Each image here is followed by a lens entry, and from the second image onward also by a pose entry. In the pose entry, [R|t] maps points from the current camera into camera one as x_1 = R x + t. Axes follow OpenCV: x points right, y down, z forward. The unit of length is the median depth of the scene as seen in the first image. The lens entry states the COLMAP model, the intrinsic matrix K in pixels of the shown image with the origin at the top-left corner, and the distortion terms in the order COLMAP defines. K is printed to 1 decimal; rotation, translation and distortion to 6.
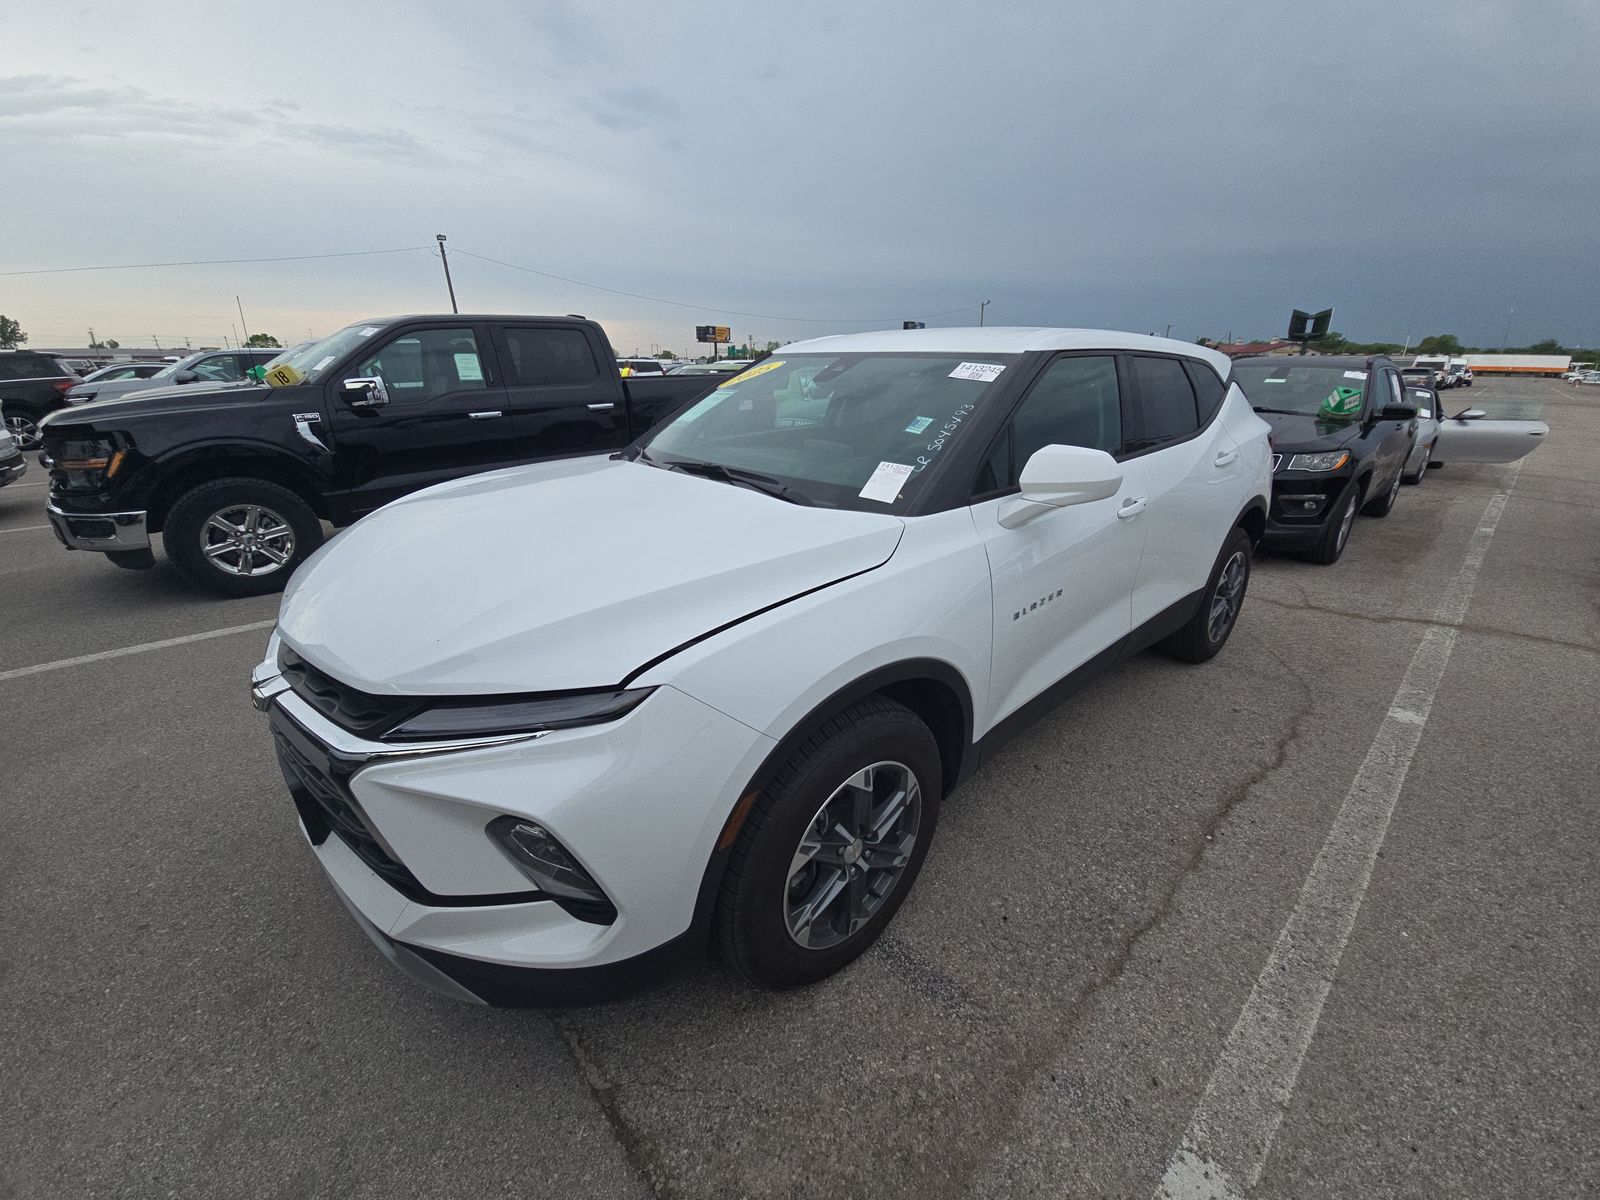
lens RADIAL K [[635.9, 0, 800.0], [0, 635.9, 600.0], [0, 0, 1]] dist [-0.001084, -0.000287]
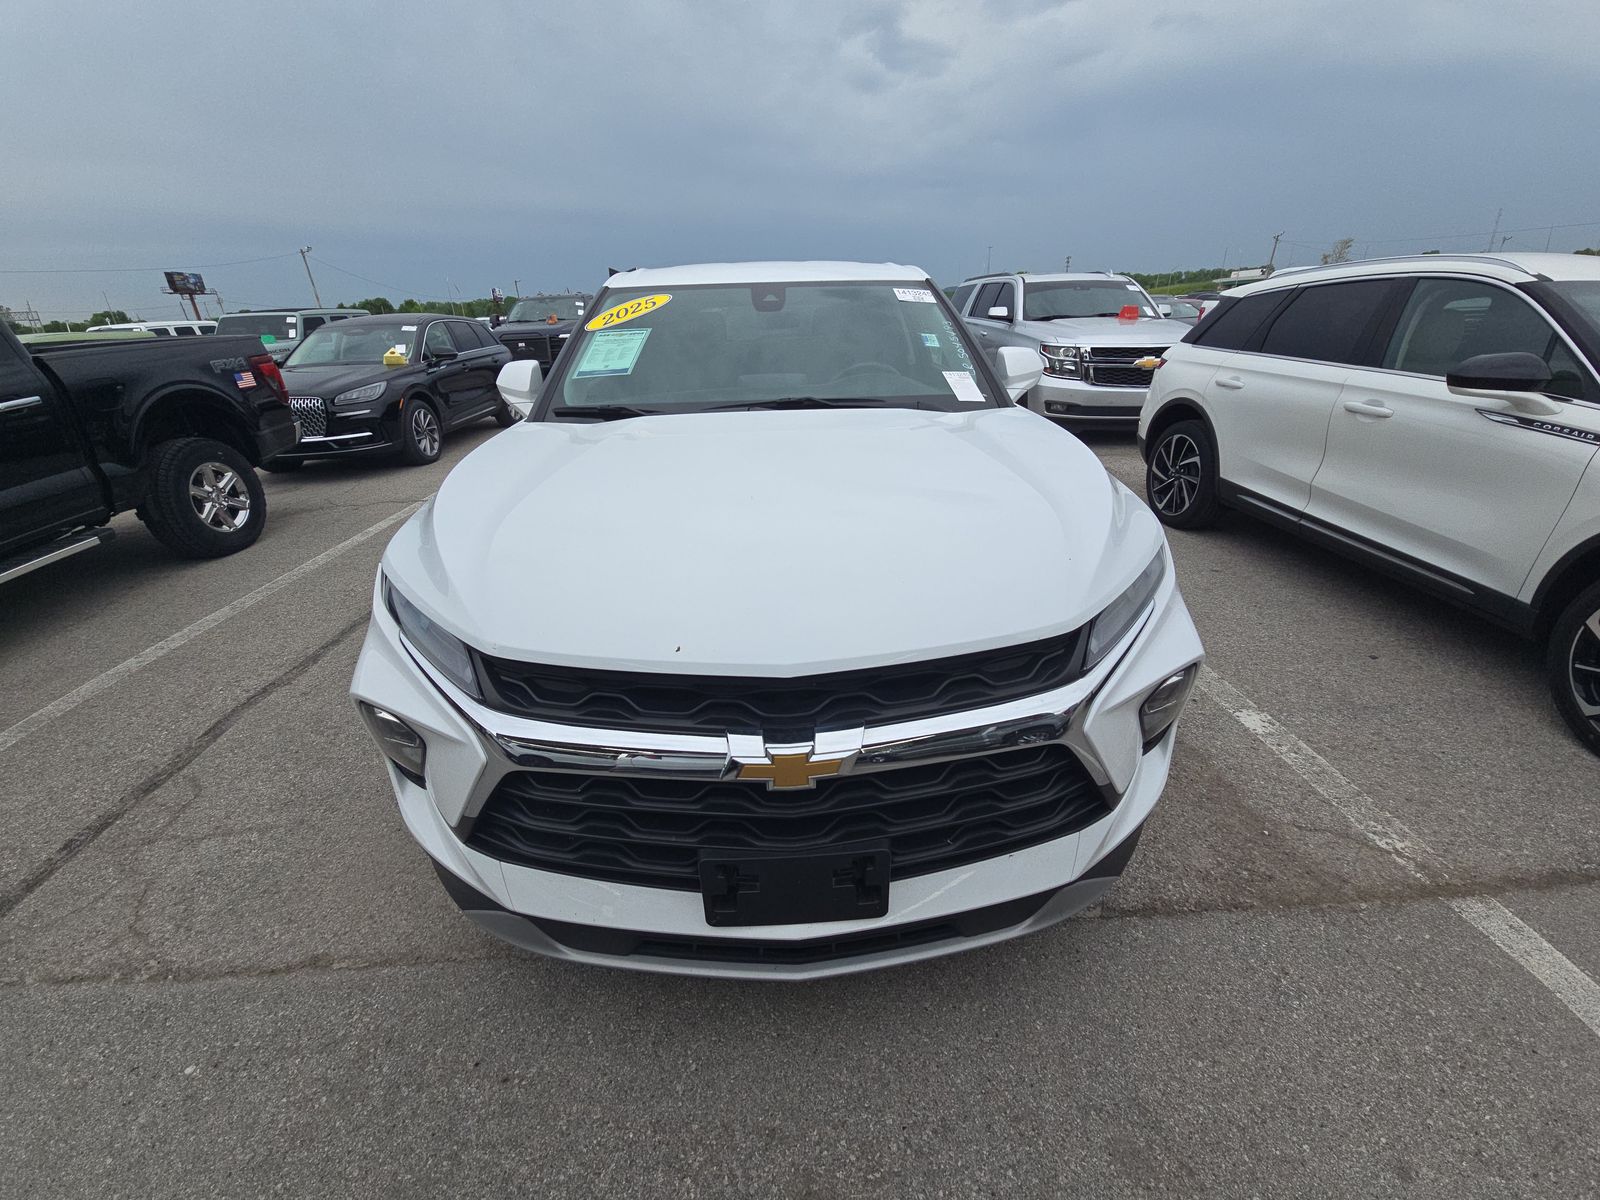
lens RADIAL K [[635.9, 0, 800.0], [0, 635.9, 600.0], [0, 0, 1]] dist [-0.001084, -0.000287]
pose [[0.643221, -0.328165, 0.691791, -1.395704], [0.300763, 0.939165, 0.165866, -0.131616], [-0.704137, 0.101377, 0.702790, 0.564331]]
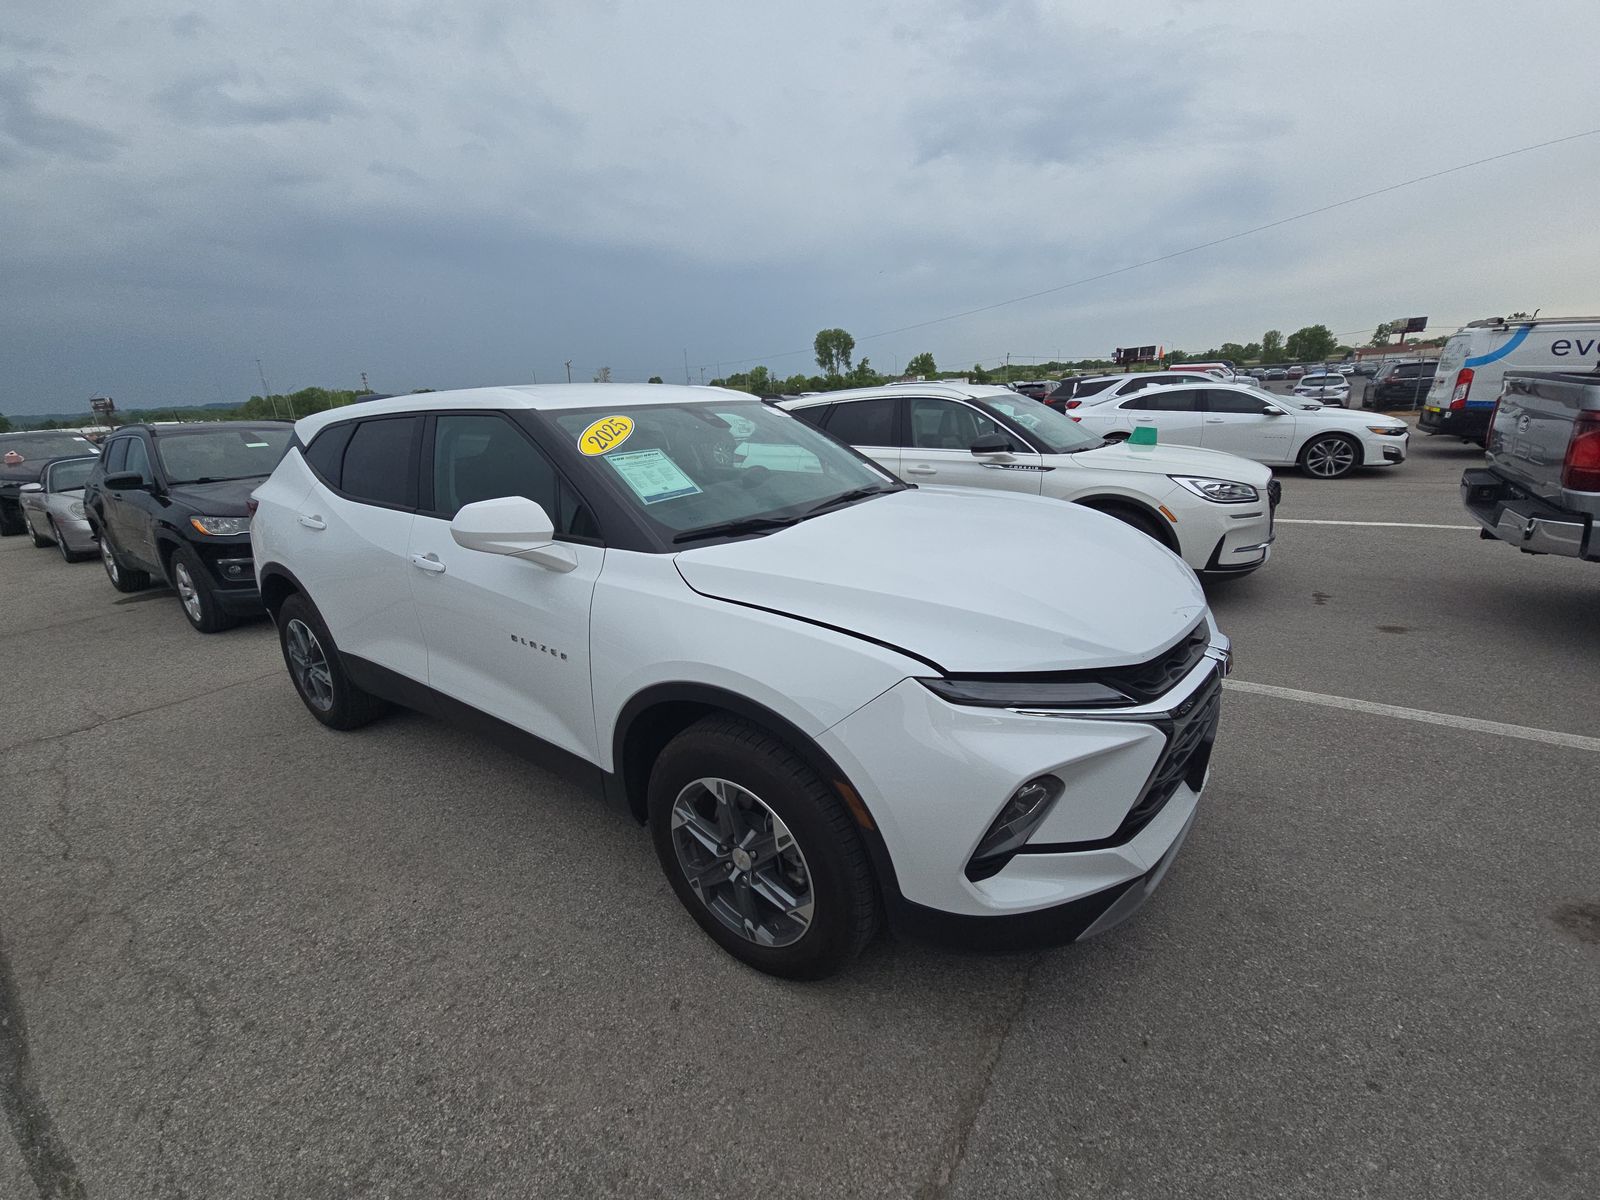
lens RADIAL K [[635.9, 0, 800.0], [0, 635.9, 600.0], [0, 0, 1]] dist [-0.001084, -0.000287]
pose [[-0.210692, -0.281068, 0.936274, -1.984040], [0.403387, 0.847429, 0.345172, -0.753962], [-0.890442, 0.450406, -0.065167, 1.939220]]
